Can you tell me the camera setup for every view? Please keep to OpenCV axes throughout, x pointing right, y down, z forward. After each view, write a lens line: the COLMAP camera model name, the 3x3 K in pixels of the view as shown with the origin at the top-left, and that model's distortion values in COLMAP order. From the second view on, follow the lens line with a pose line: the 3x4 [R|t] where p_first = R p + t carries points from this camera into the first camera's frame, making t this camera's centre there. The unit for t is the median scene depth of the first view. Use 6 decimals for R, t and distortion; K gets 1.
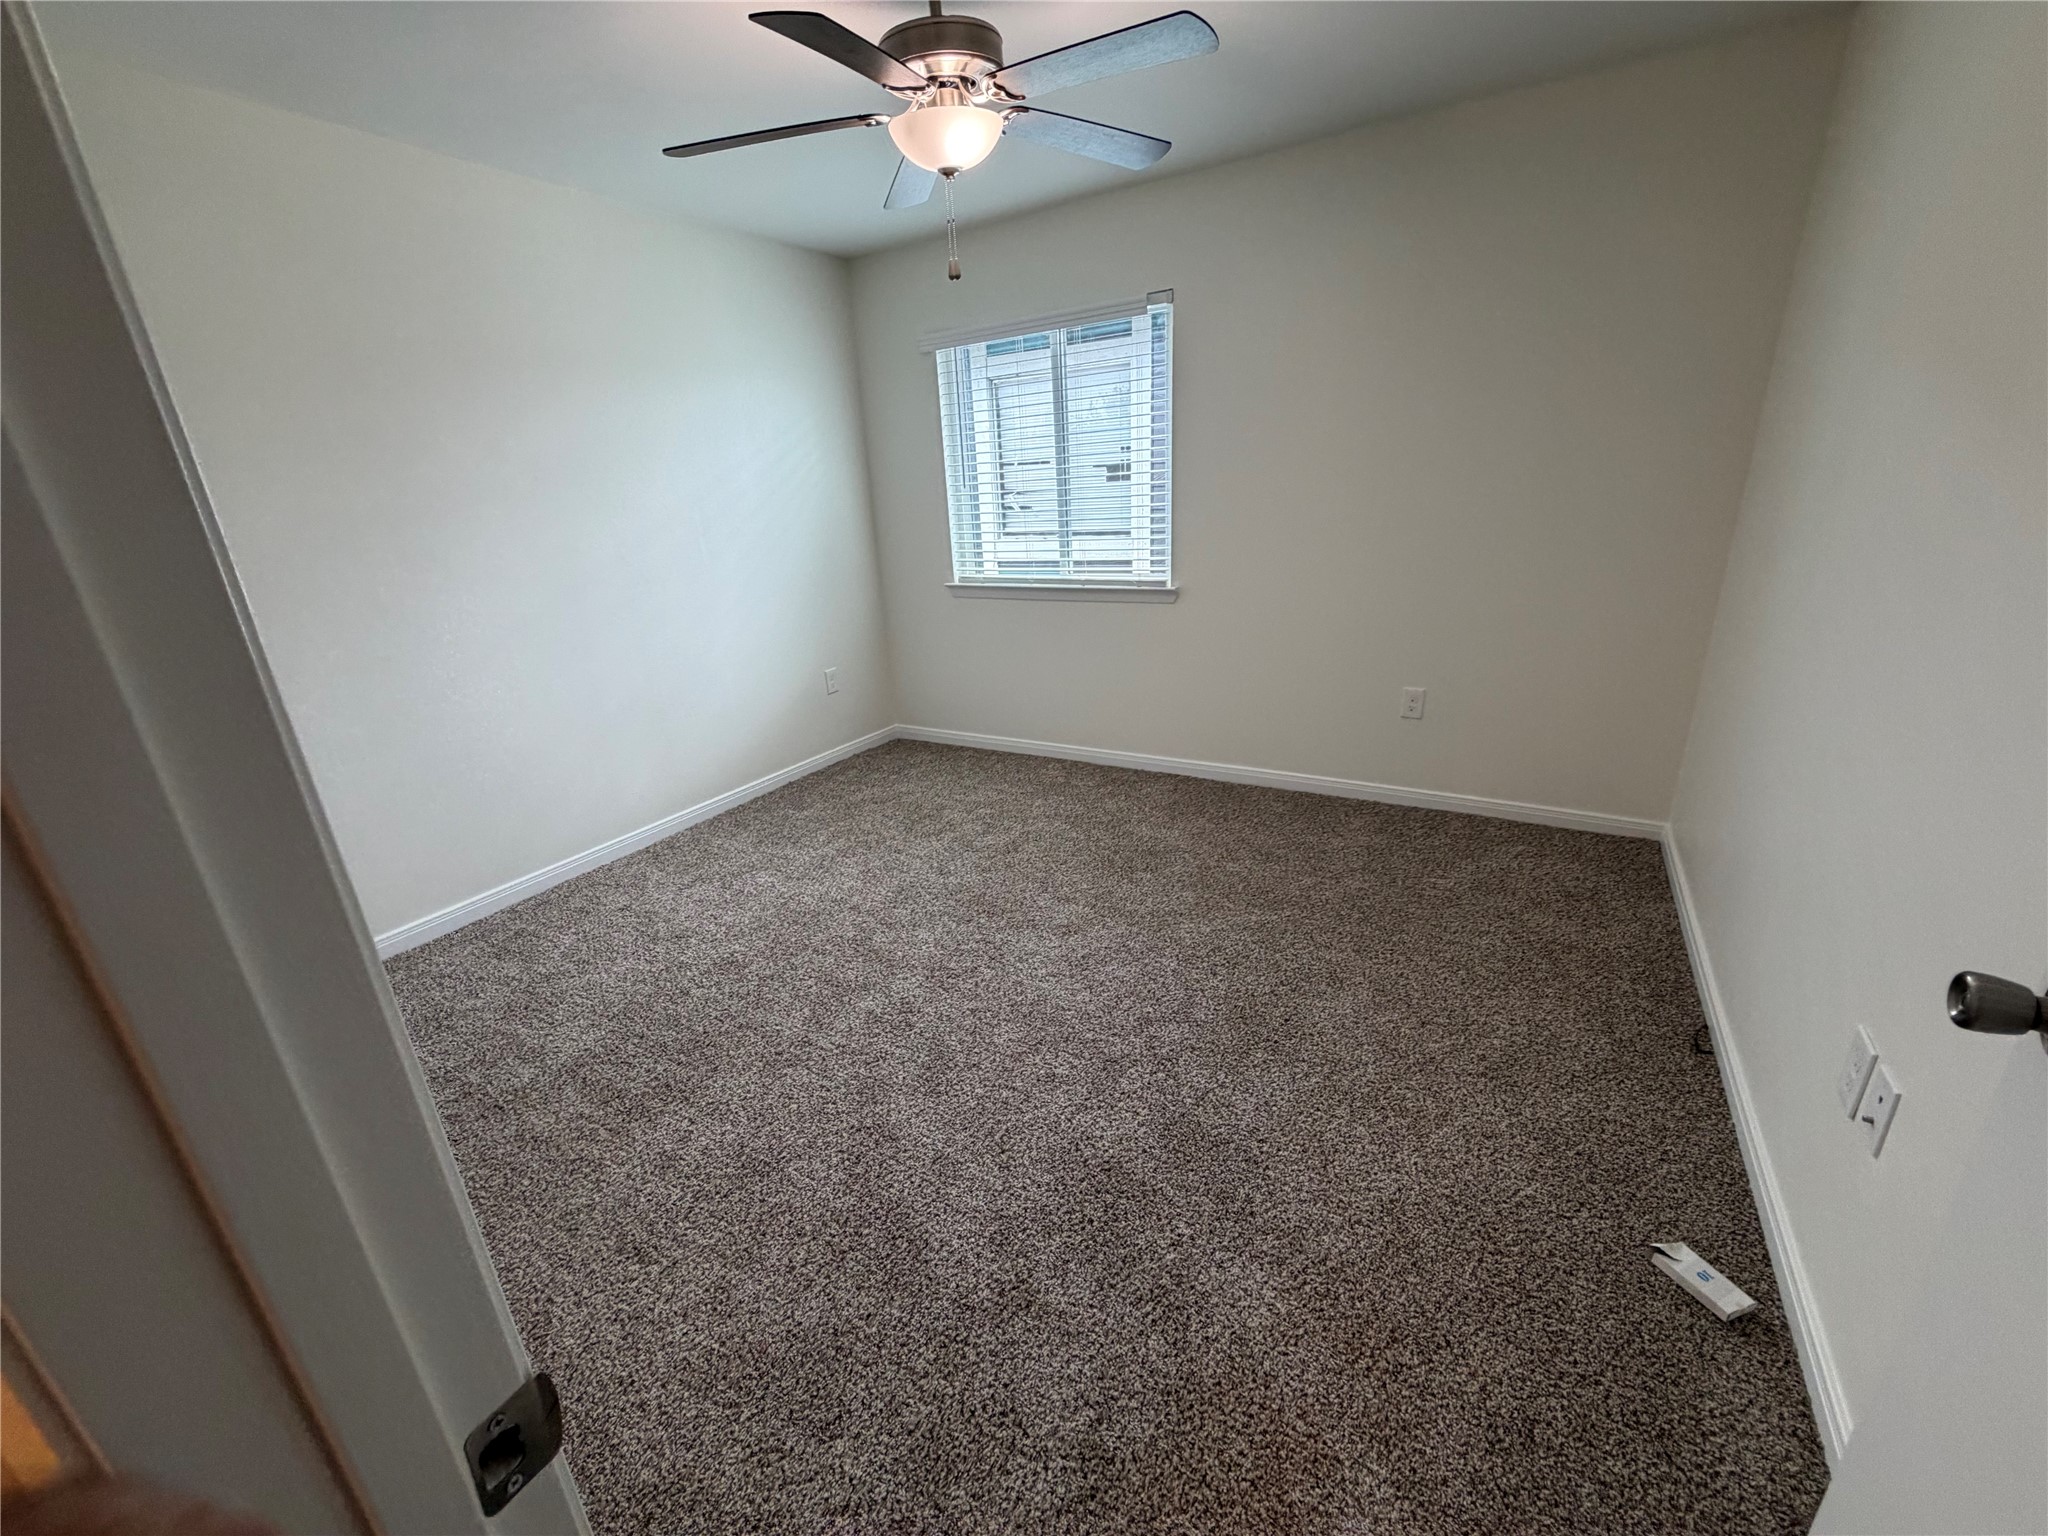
lens RADIAL K [[824.2, 0, 1020.8], [0, 824.2, 768.0], [0, 0, 1]] dist [-0.000155, 0.000087]
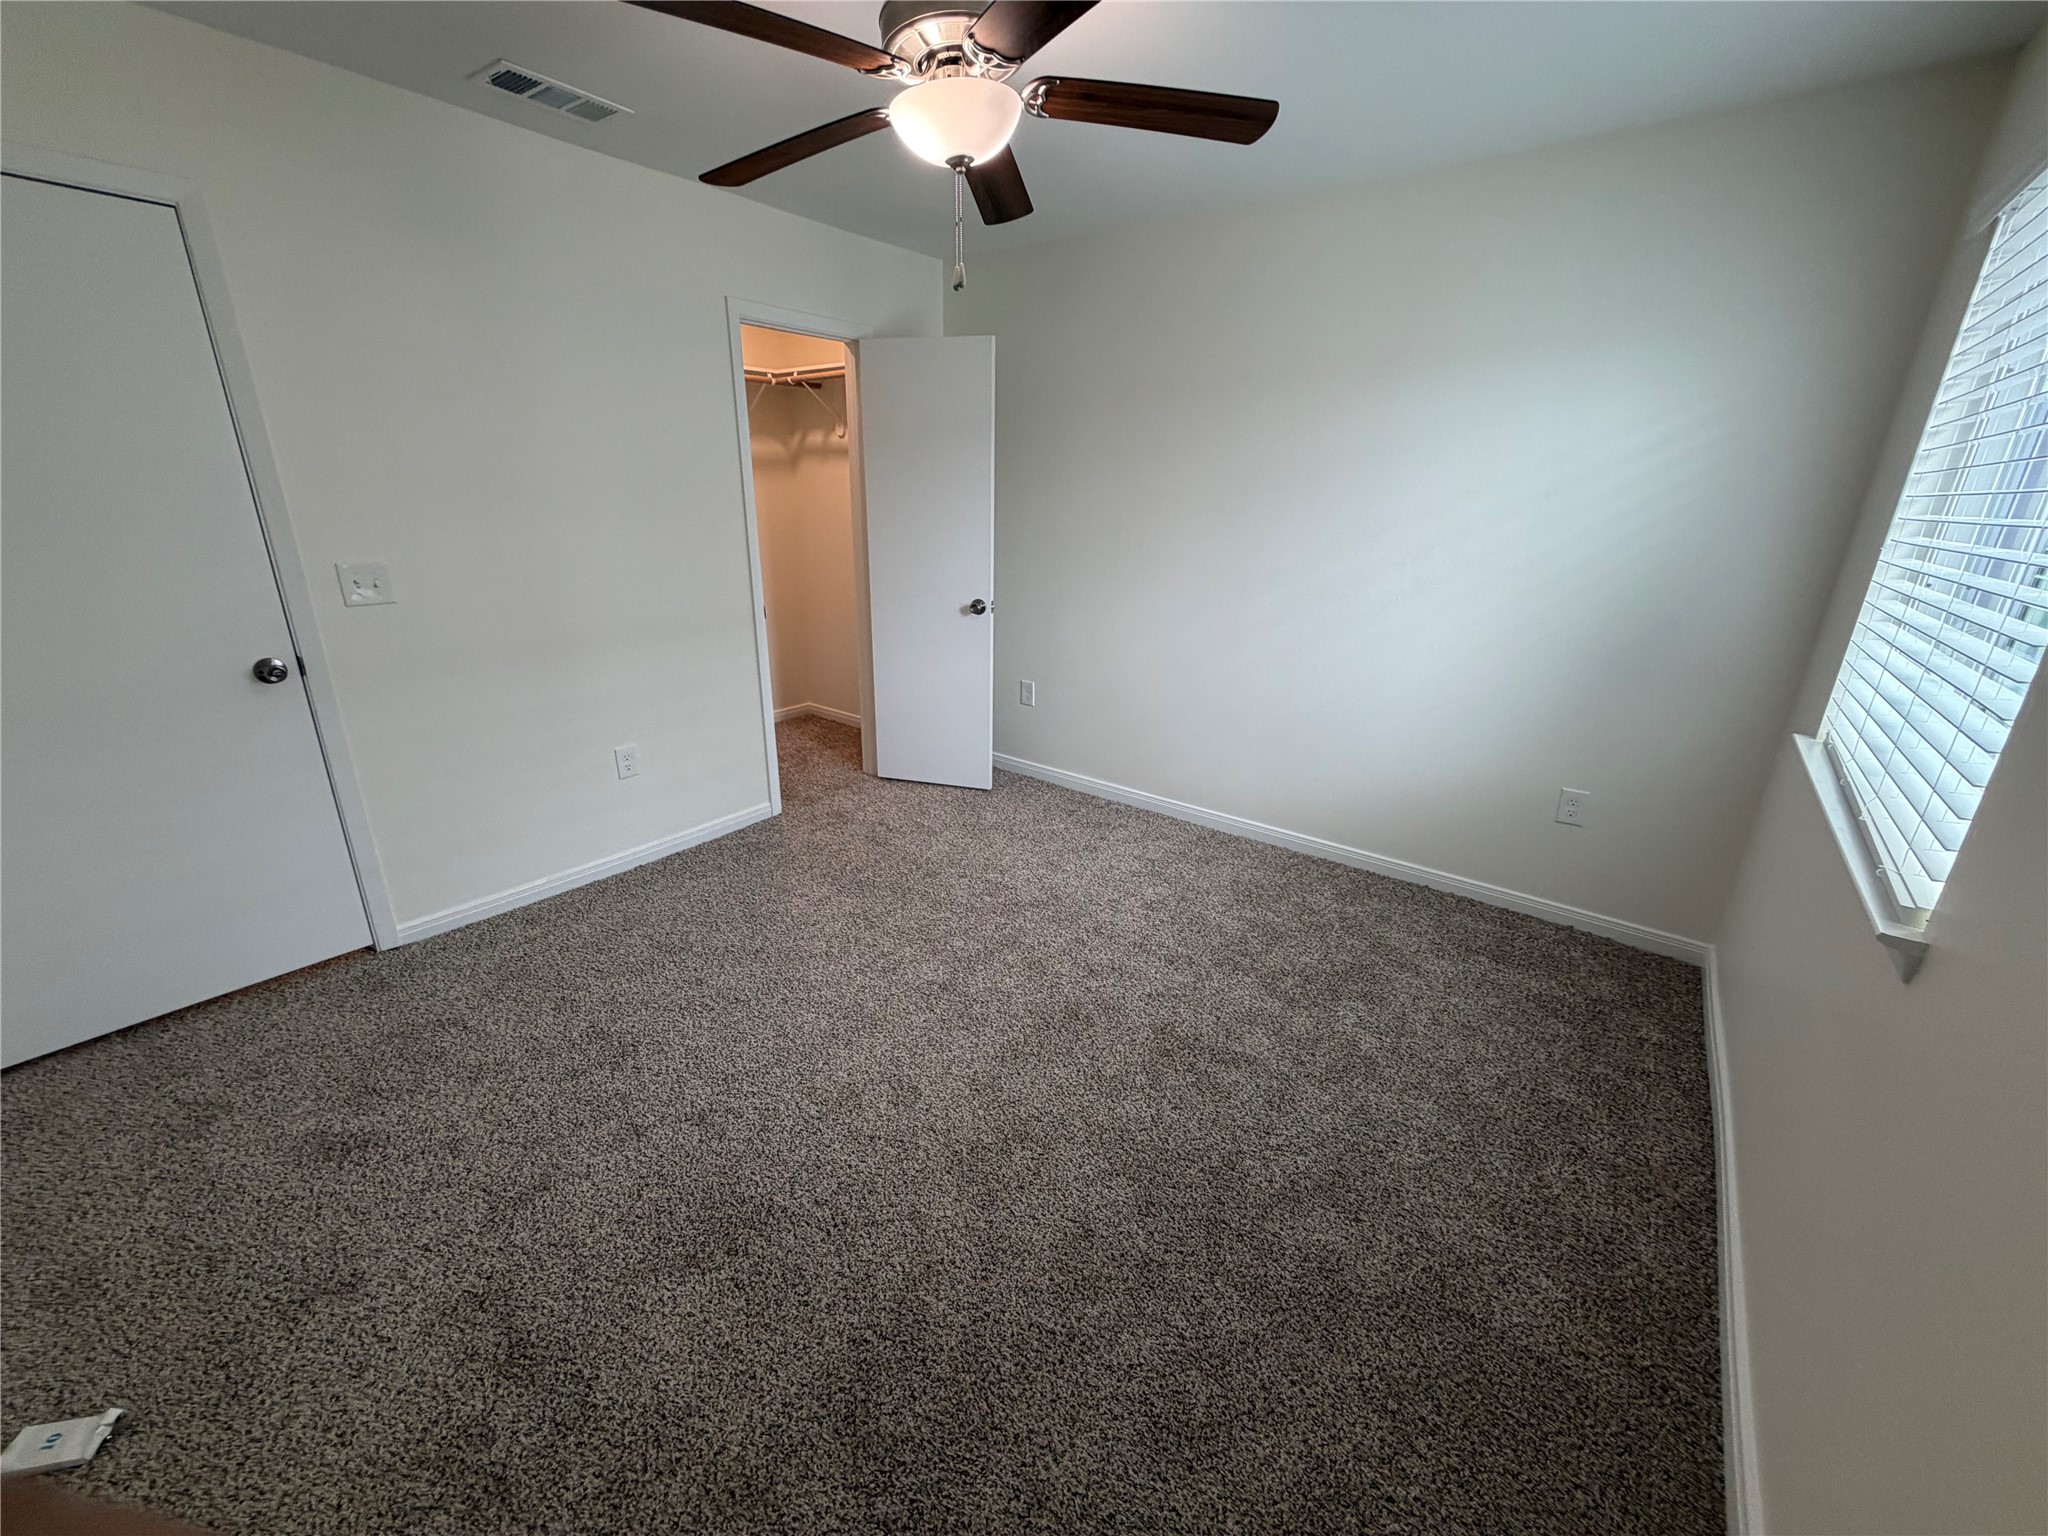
lens RADIAL K [[824.2, 0, 1020.8], [0, 824.2, 768.0], [0, 0, 1]] dist [-0.000155, 0.000087]
pose [[-0.128554, 0.370962, -0.919707, 0.532413], [-0.334462, 0.856849, 0.392358, -0.308107], [0.933600, 0.358046, 0.013921, 0.719831]]
